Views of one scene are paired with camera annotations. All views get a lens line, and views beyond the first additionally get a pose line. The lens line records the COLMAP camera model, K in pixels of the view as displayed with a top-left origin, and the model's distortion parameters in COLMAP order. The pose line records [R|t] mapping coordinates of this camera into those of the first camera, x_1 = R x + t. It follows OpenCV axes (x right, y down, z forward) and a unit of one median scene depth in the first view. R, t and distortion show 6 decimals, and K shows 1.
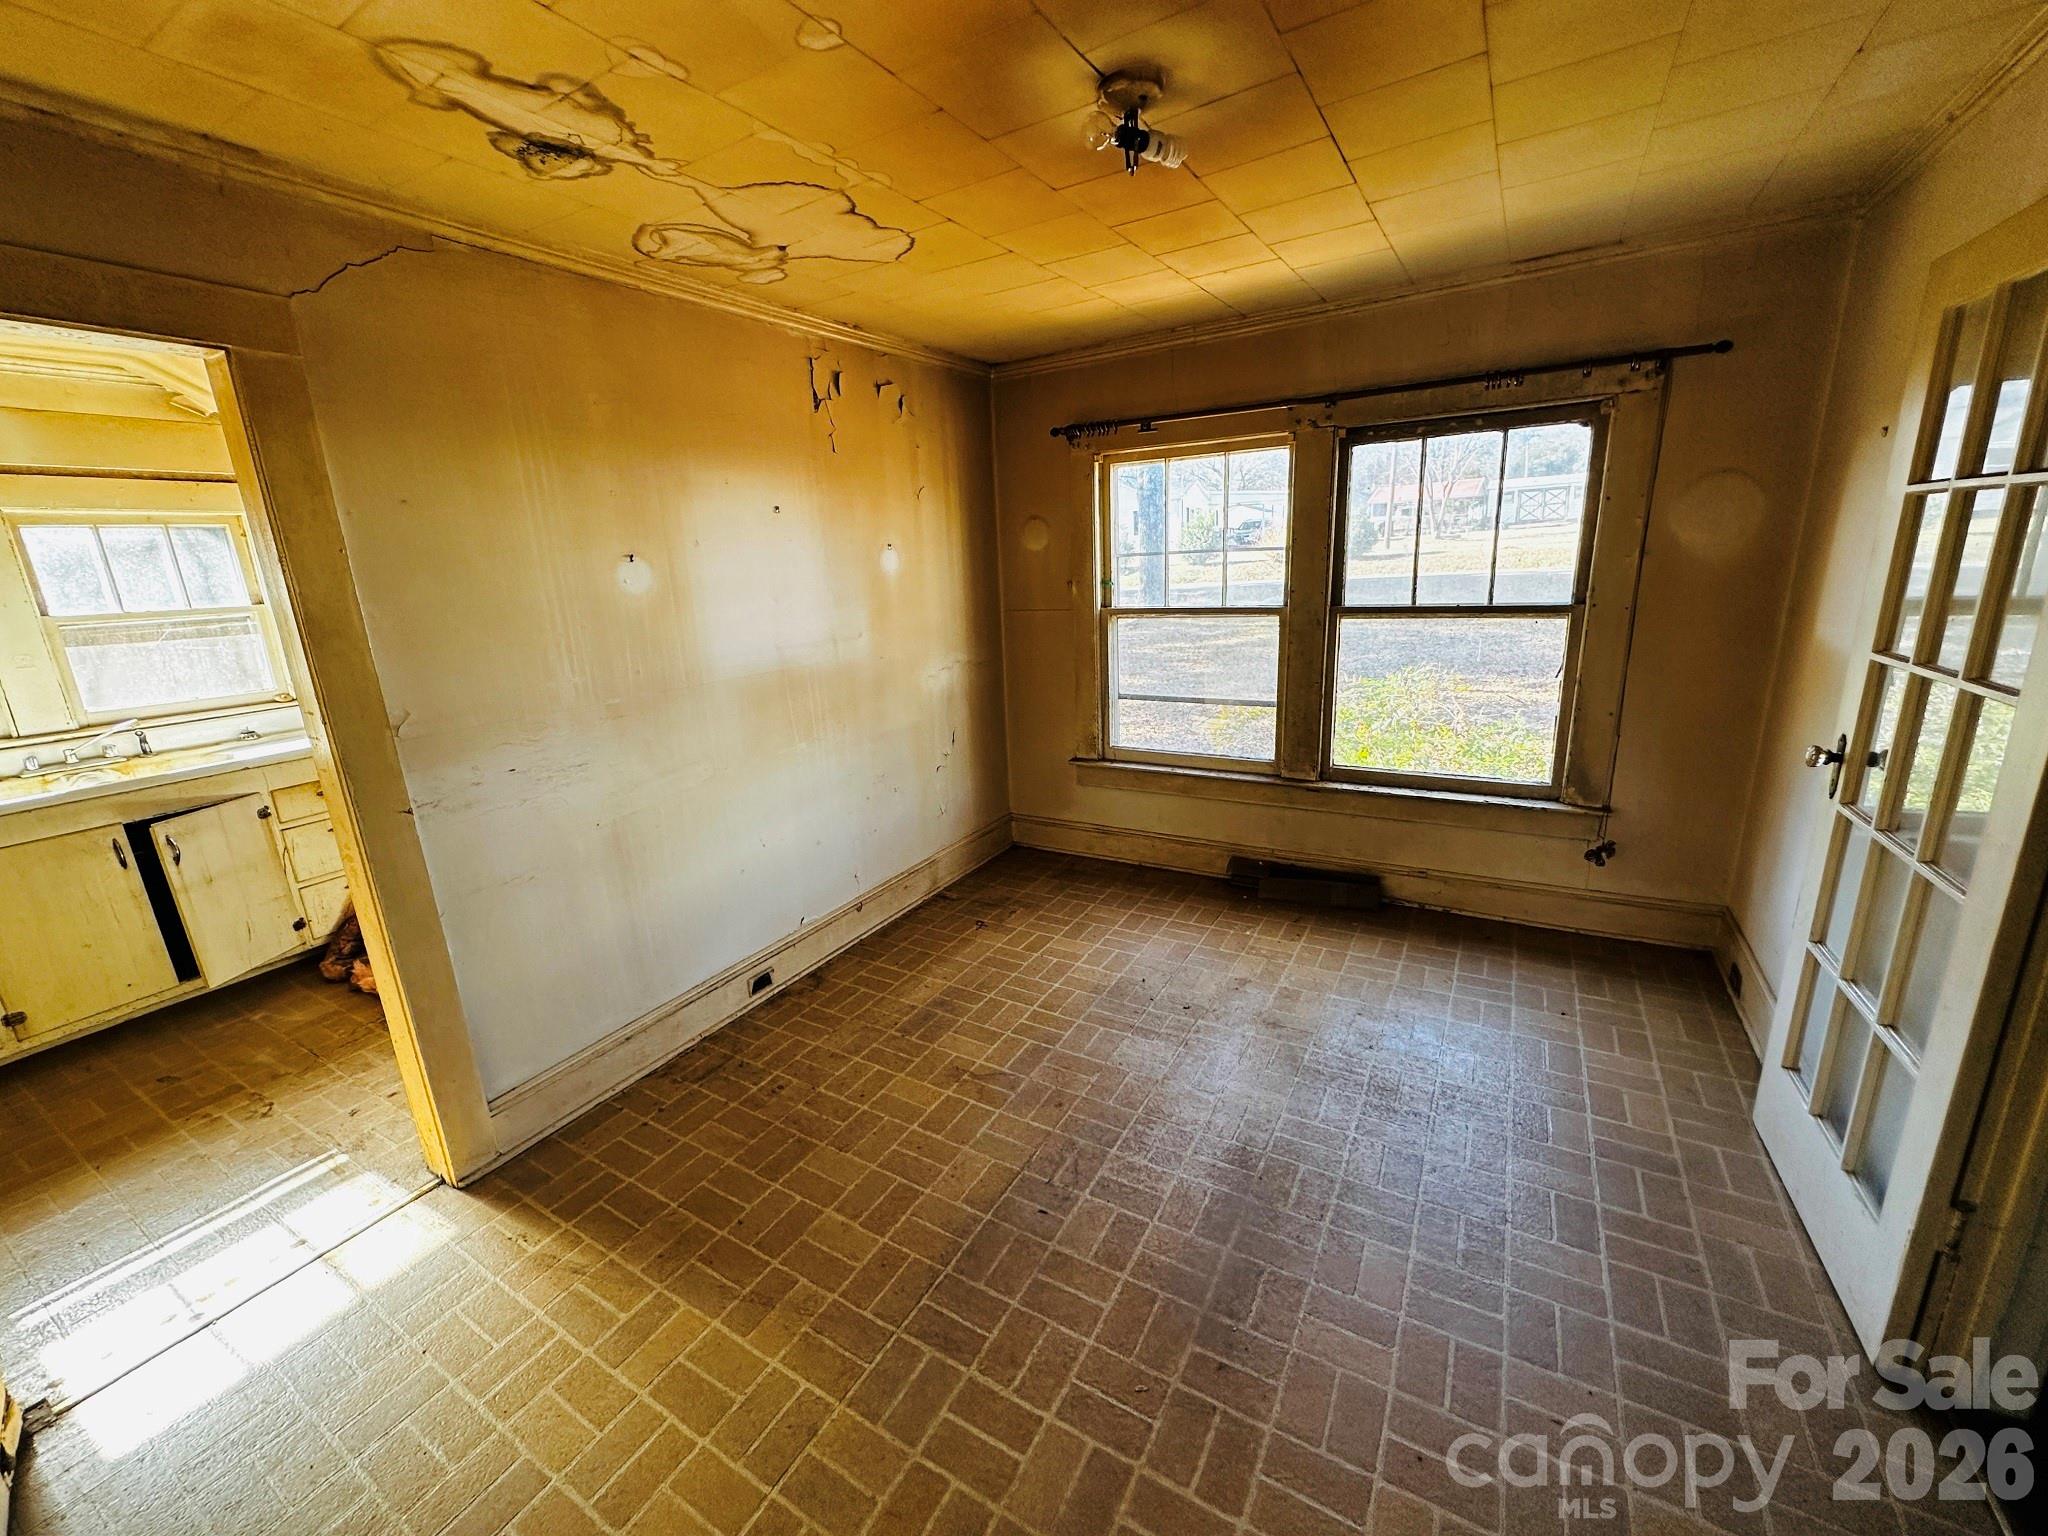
lens RADIAL K [[816.6, 0, 1025.5], [0, 816.6, 767.4], [0, 0, 1]] dist [-0.000932, -0.000292]
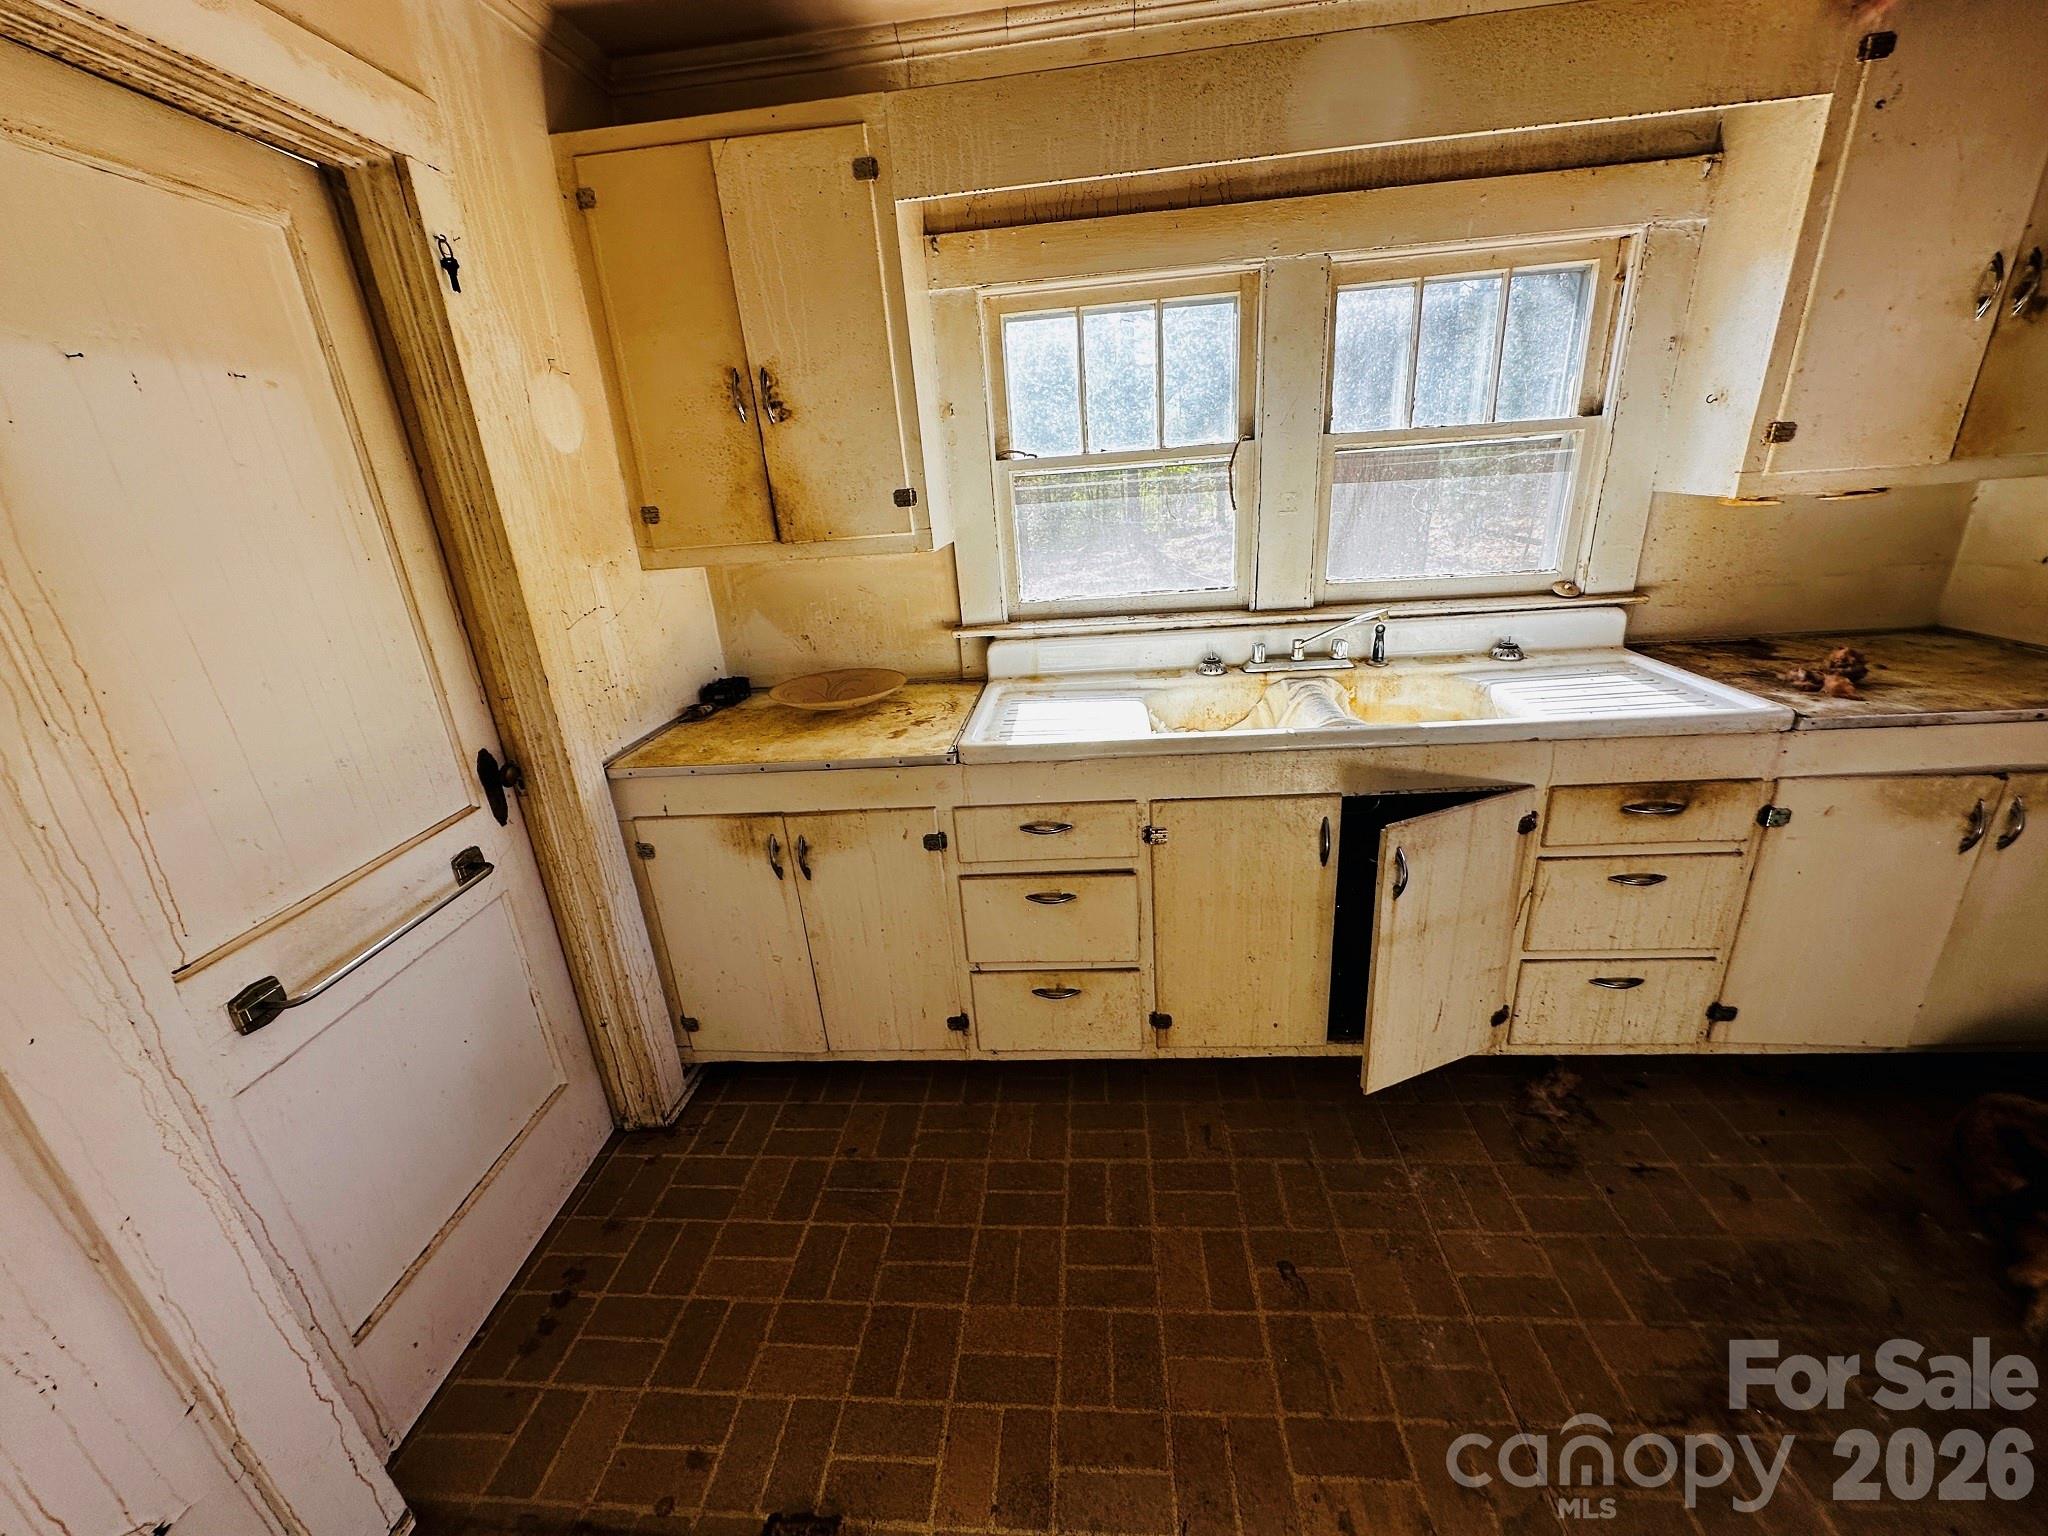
lens RADIAL K [[816.6, 0, 1025.5], [0, 816.6, 767.4], [0, 0, 1]] dist [-0.000932, -0.000292]
pose [[0.439378, 0.328614, -0.836038, -0.658734], [-0.181676, 0.943961, 0.275555, -0.065774], [0.879739, 0.030815, 0.474457, 0.472087]]
